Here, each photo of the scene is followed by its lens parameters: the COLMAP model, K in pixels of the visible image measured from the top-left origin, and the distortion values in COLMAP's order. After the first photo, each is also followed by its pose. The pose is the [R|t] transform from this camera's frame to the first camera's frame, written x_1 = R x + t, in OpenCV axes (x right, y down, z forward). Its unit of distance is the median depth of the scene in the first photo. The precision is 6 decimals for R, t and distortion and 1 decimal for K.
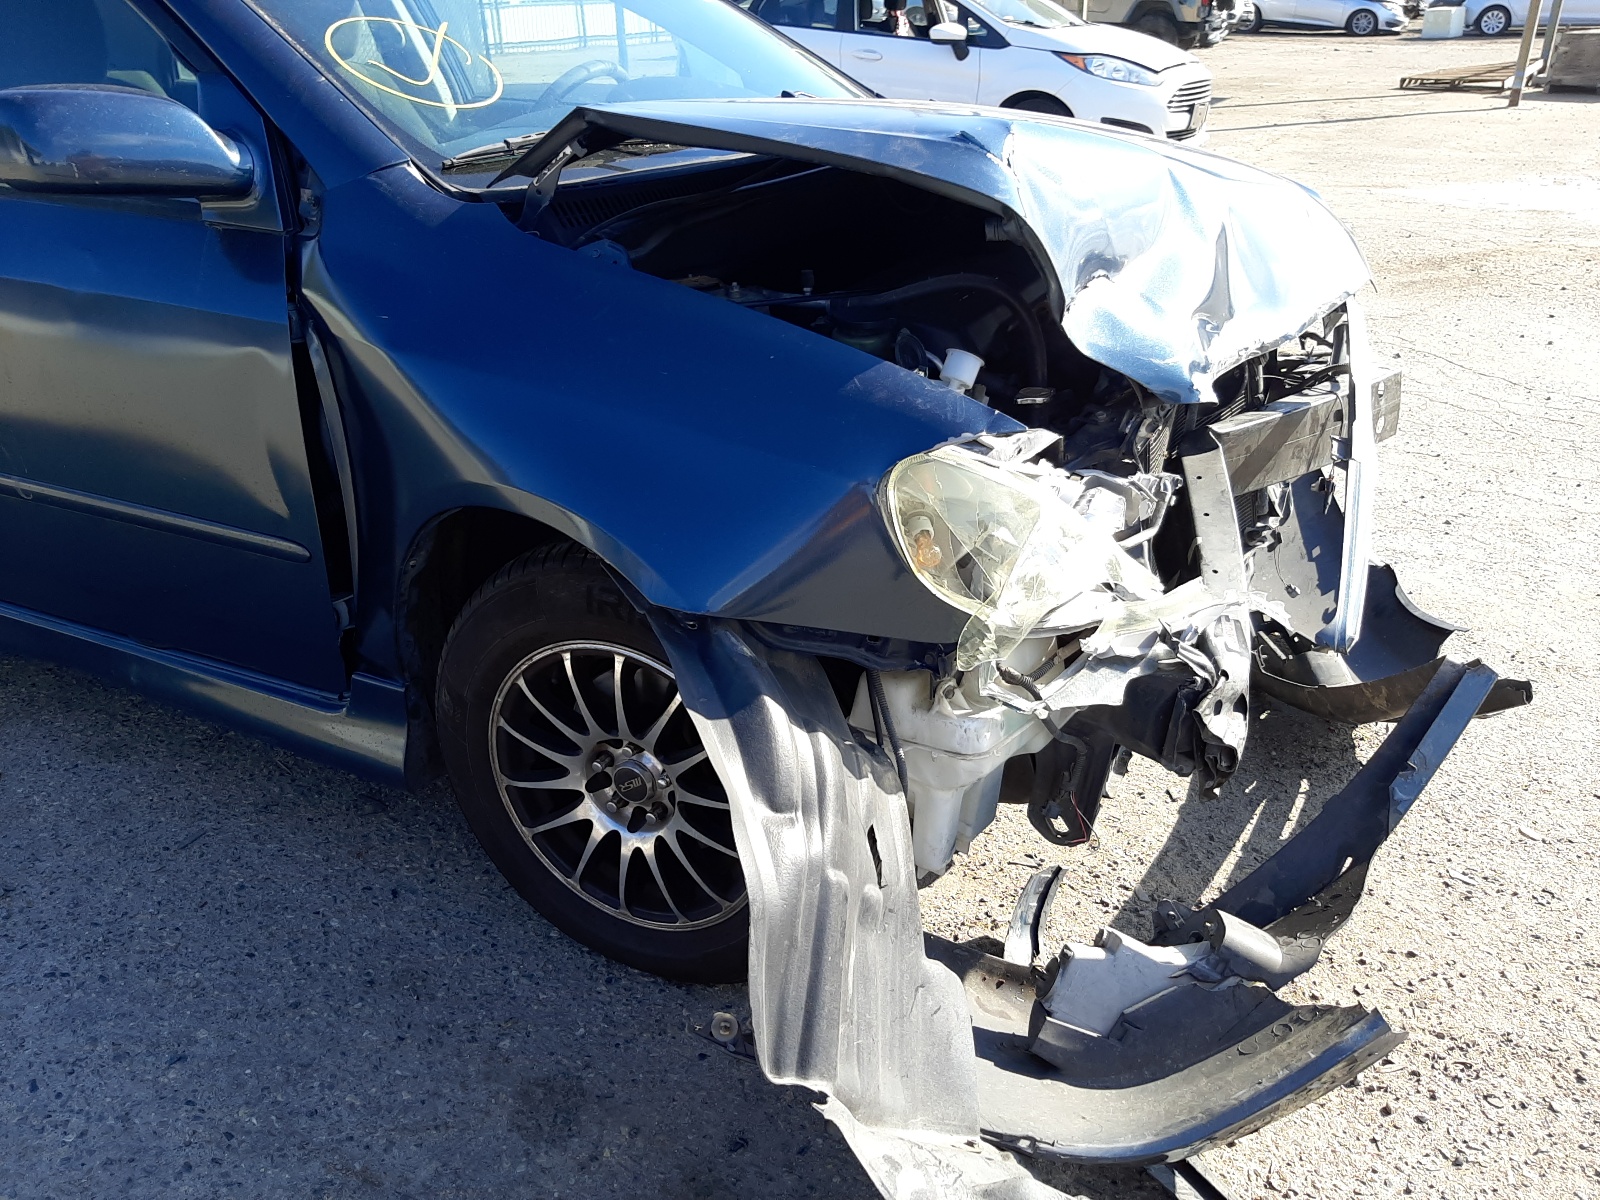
lens RADIAL K [[1268.2, 0, 803.7], [0, 1268.2, 619.9], [0, 0, 1]] dist [0.072666, -0.155896]
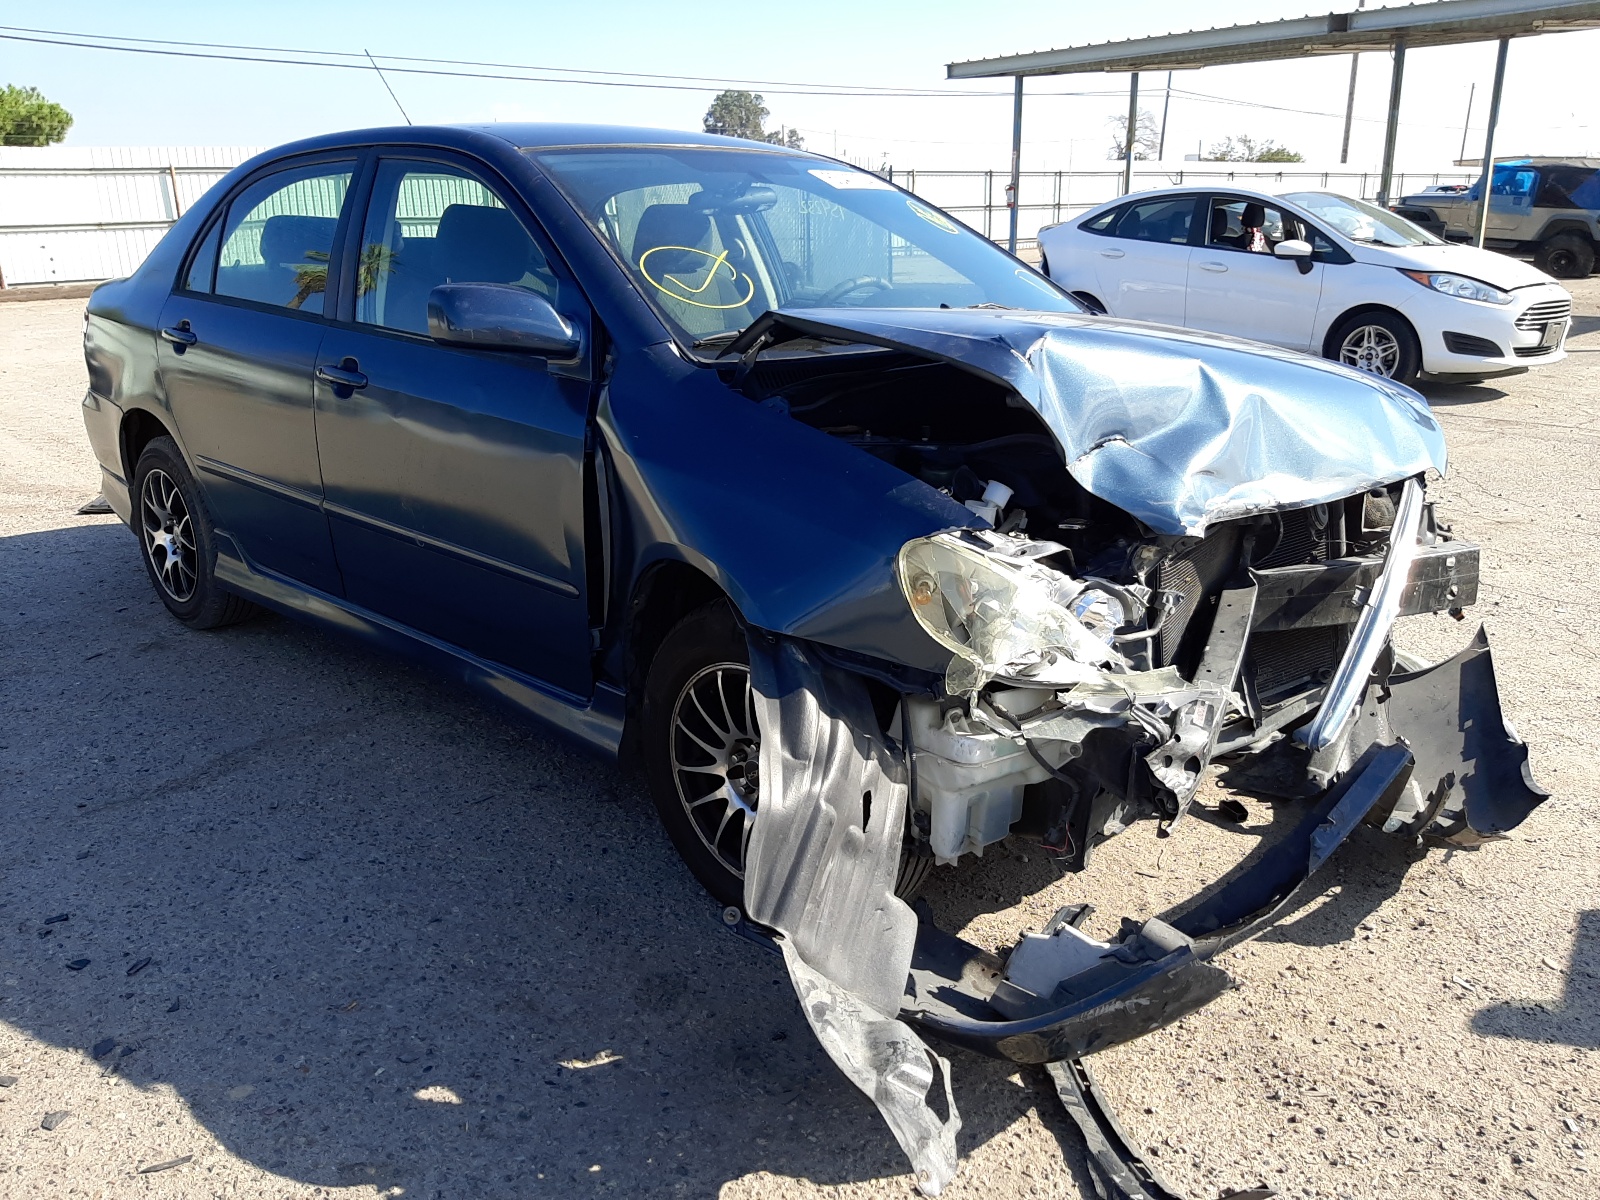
lens RADIAL K [[1268.2, 0, 803.7], [0, 1268.2, 619.9], [0, 0, 1]] dist [0.072666, -0.155896]
pose [[0.953347, 0.102252, -0.284032, 0.305192], [-0.140647, 0.982978, -0.118204, 0.125018], [0.267111, 0.152638, 0.951501, -0.348683]]
